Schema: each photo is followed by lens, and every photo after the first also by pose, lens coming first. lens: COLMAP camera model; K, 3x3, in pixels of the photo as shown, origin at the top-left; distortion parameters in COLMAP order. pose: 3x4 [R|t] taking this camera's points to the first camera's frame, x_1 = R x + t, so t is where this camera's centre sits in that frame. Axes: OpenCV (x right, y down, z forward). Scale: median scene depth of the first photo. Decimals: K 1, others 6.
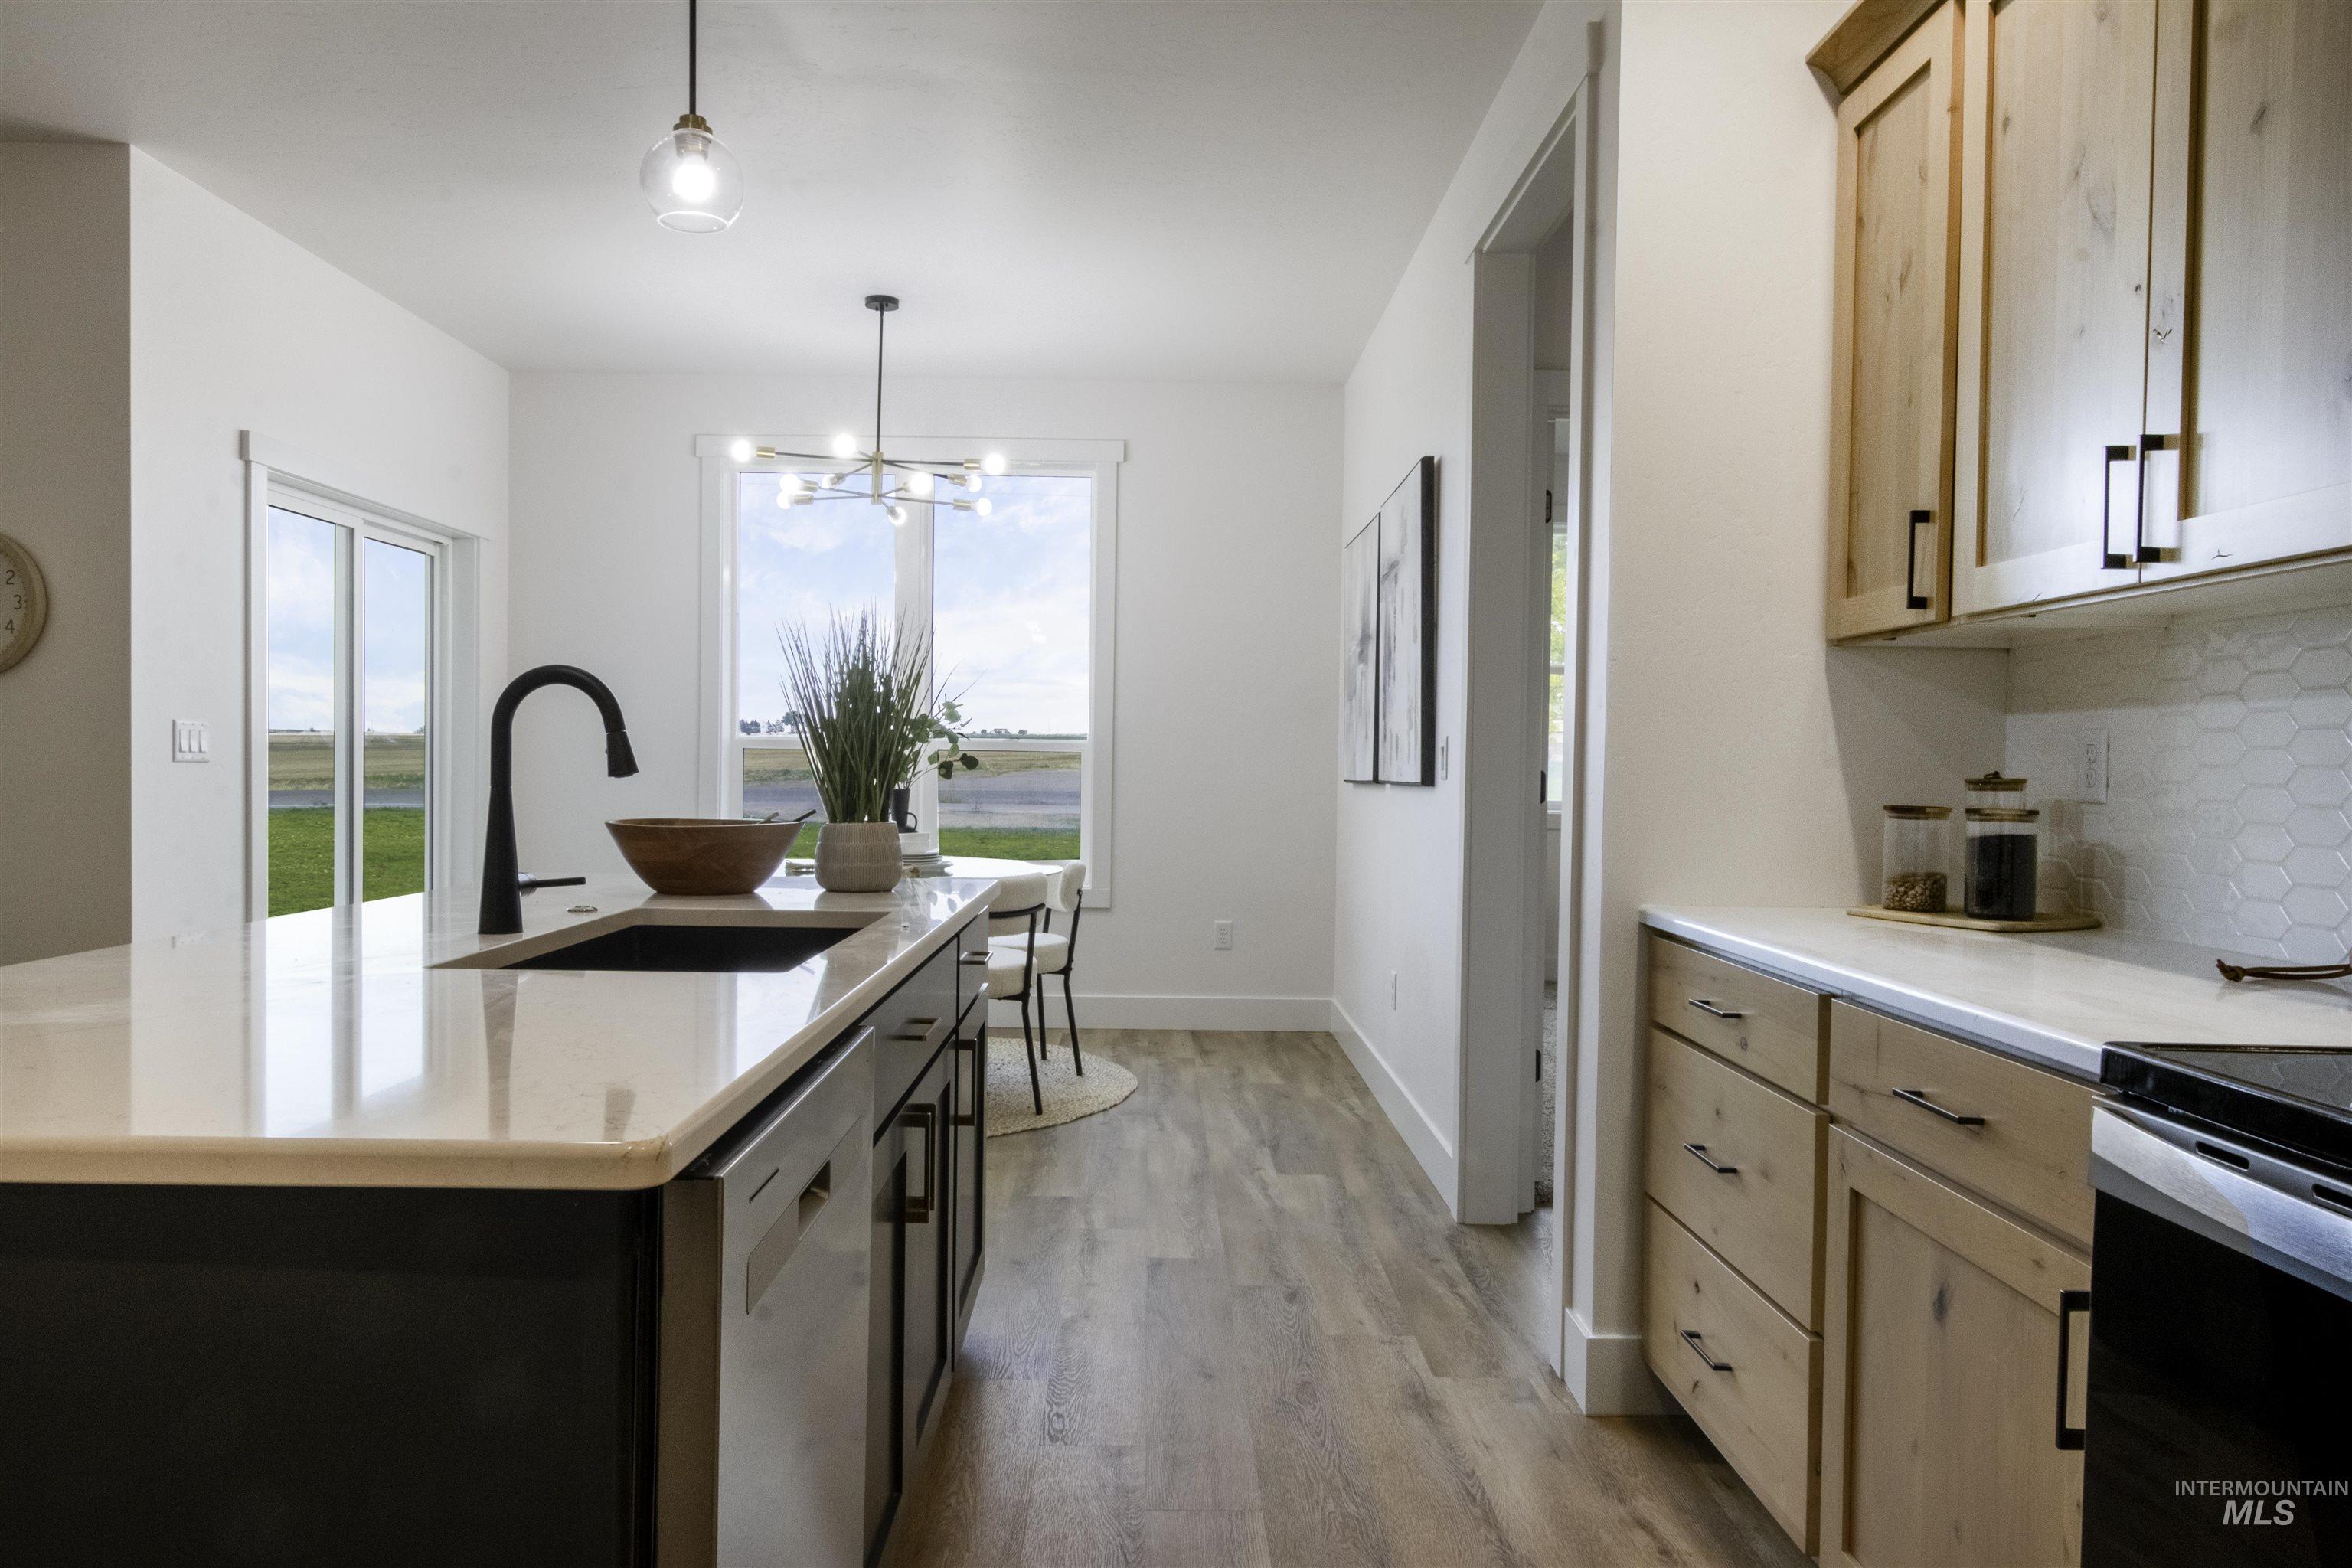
lens RADIAL K [[1565.2, 0, 1176.0], [0, 1565.2, 784.0], [0, 0, 1]] dist [-0.003640, 0.000383]
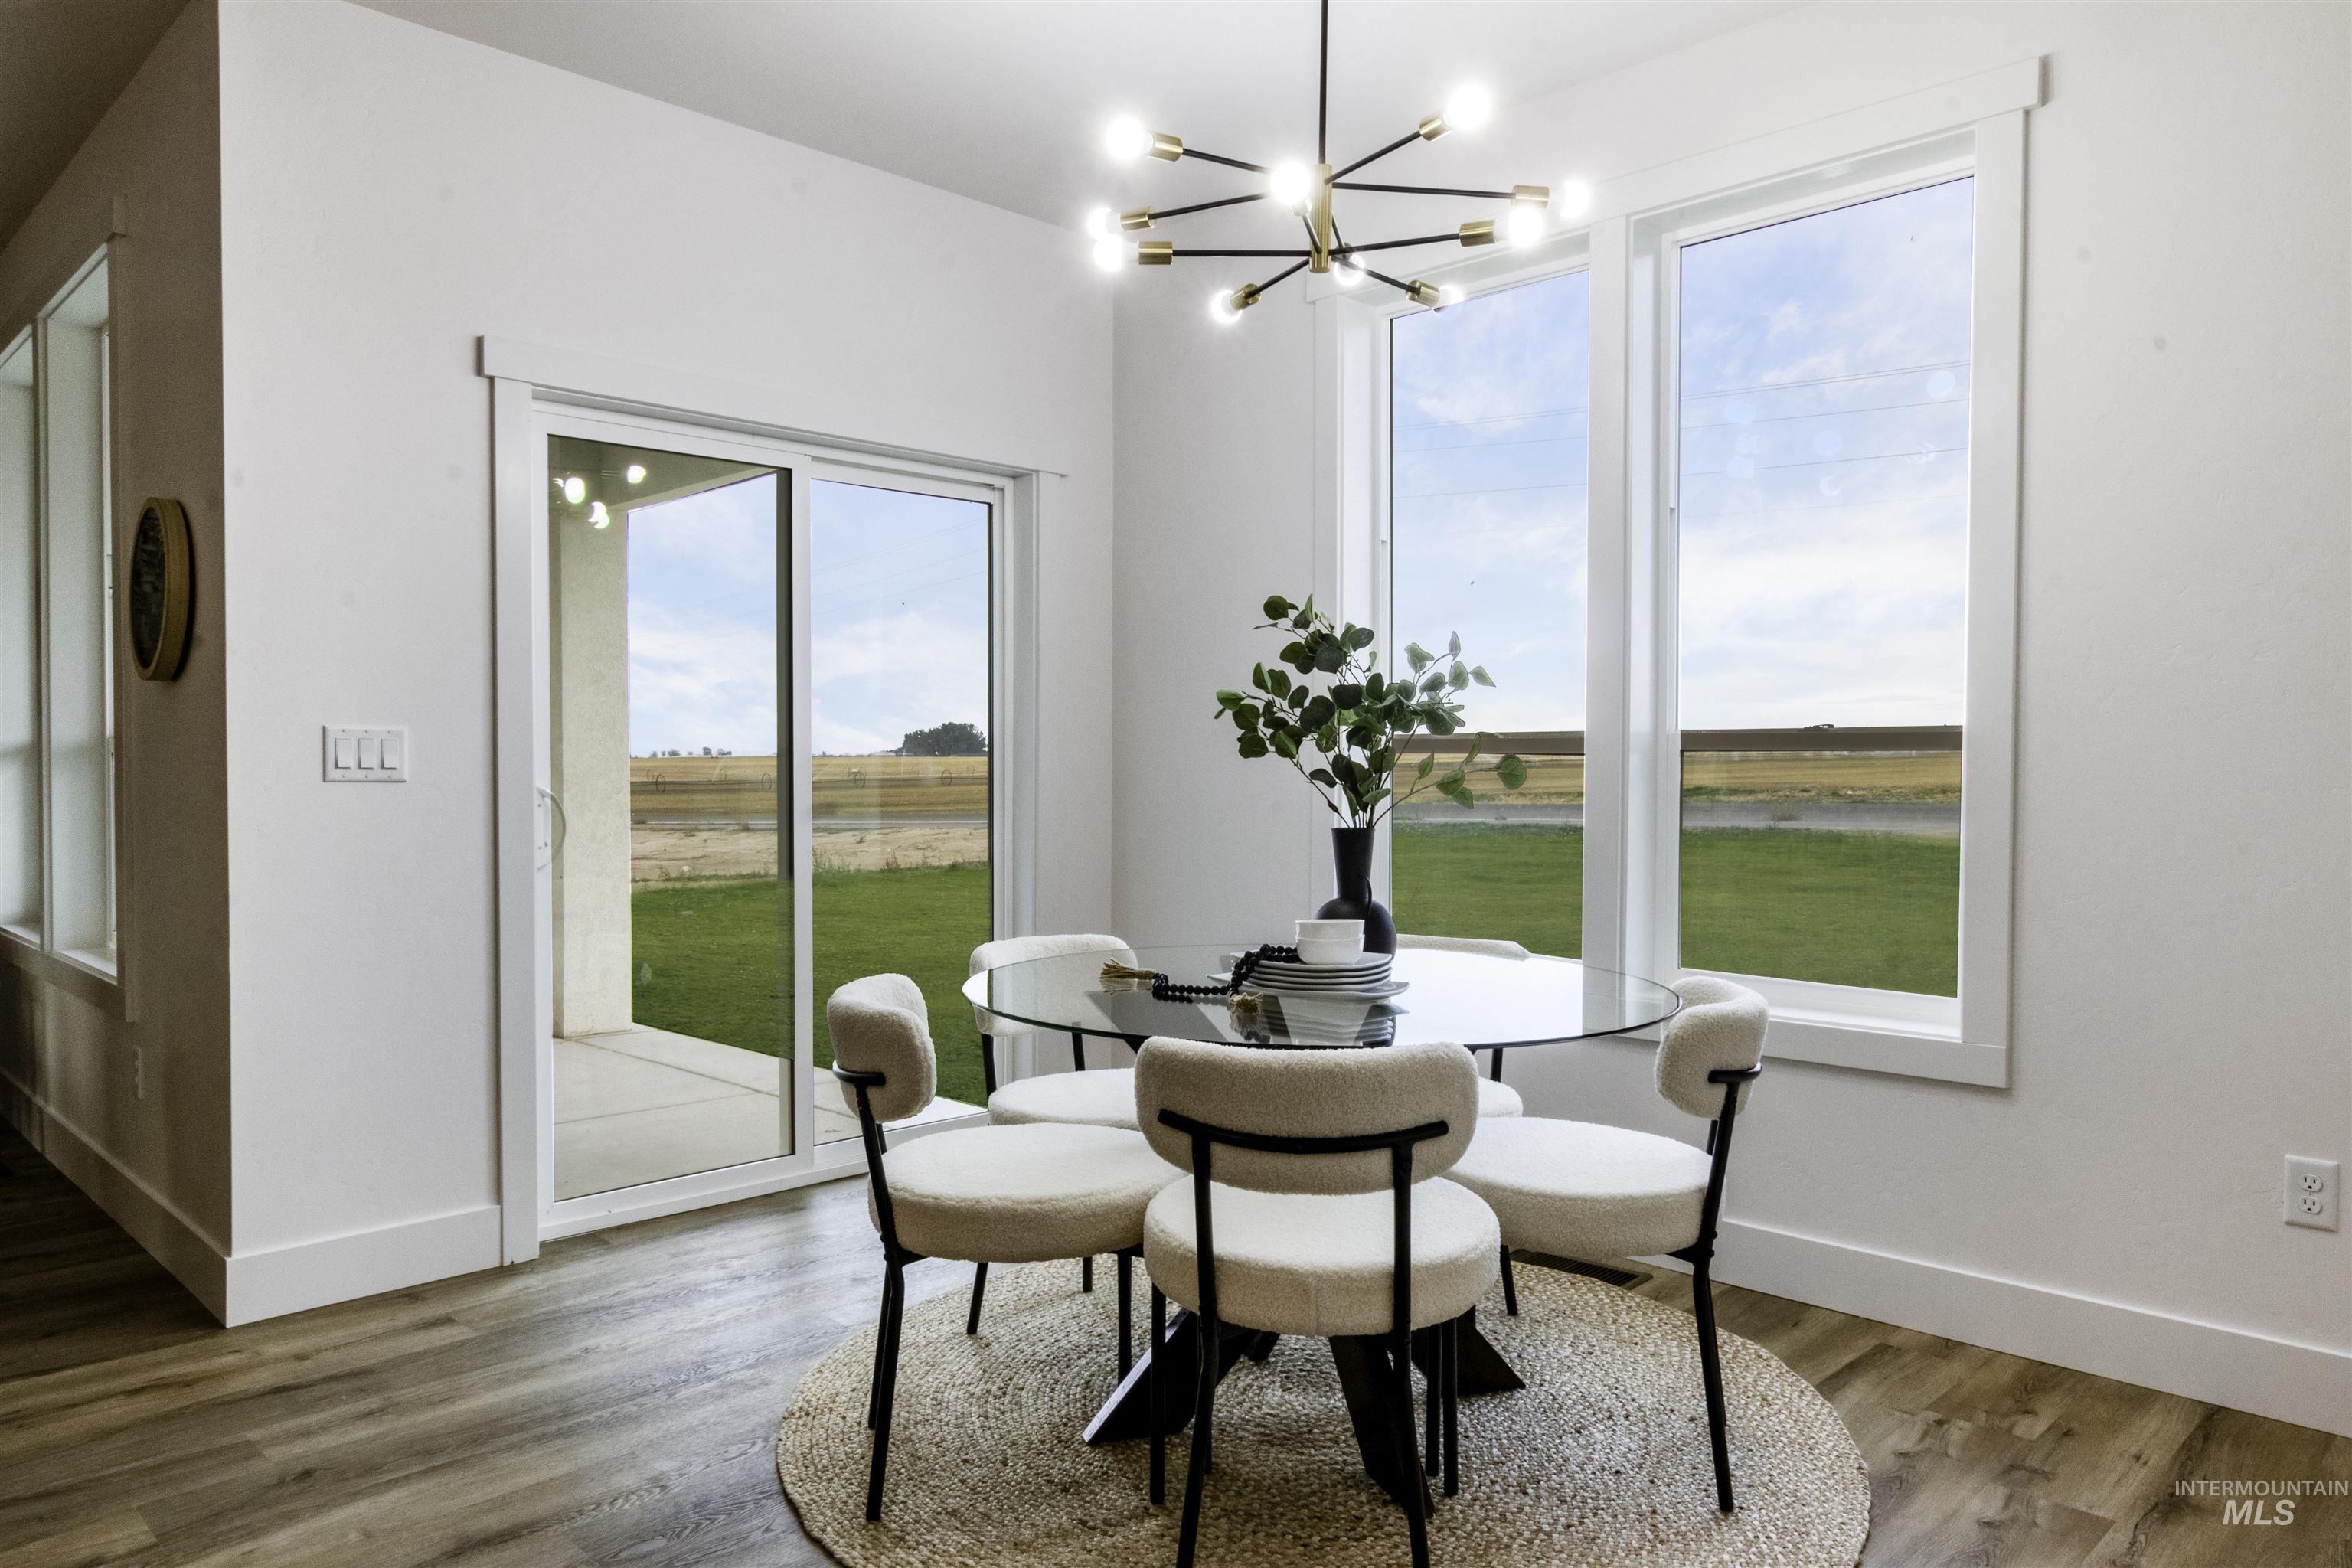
lens RADIAL K [[1565.2, 0, 1176.0], [0, 1565.2, 784.0], [0, 0, 1]] dist [-0.003640, 0.000383]
pose [[0.689345, -0.003908, -0.724423, 0.143222], [-0.001988, 0.999971, -0.007287, -0.006692], [0.724431, 0.006463, 0.689317, 0.604076]]
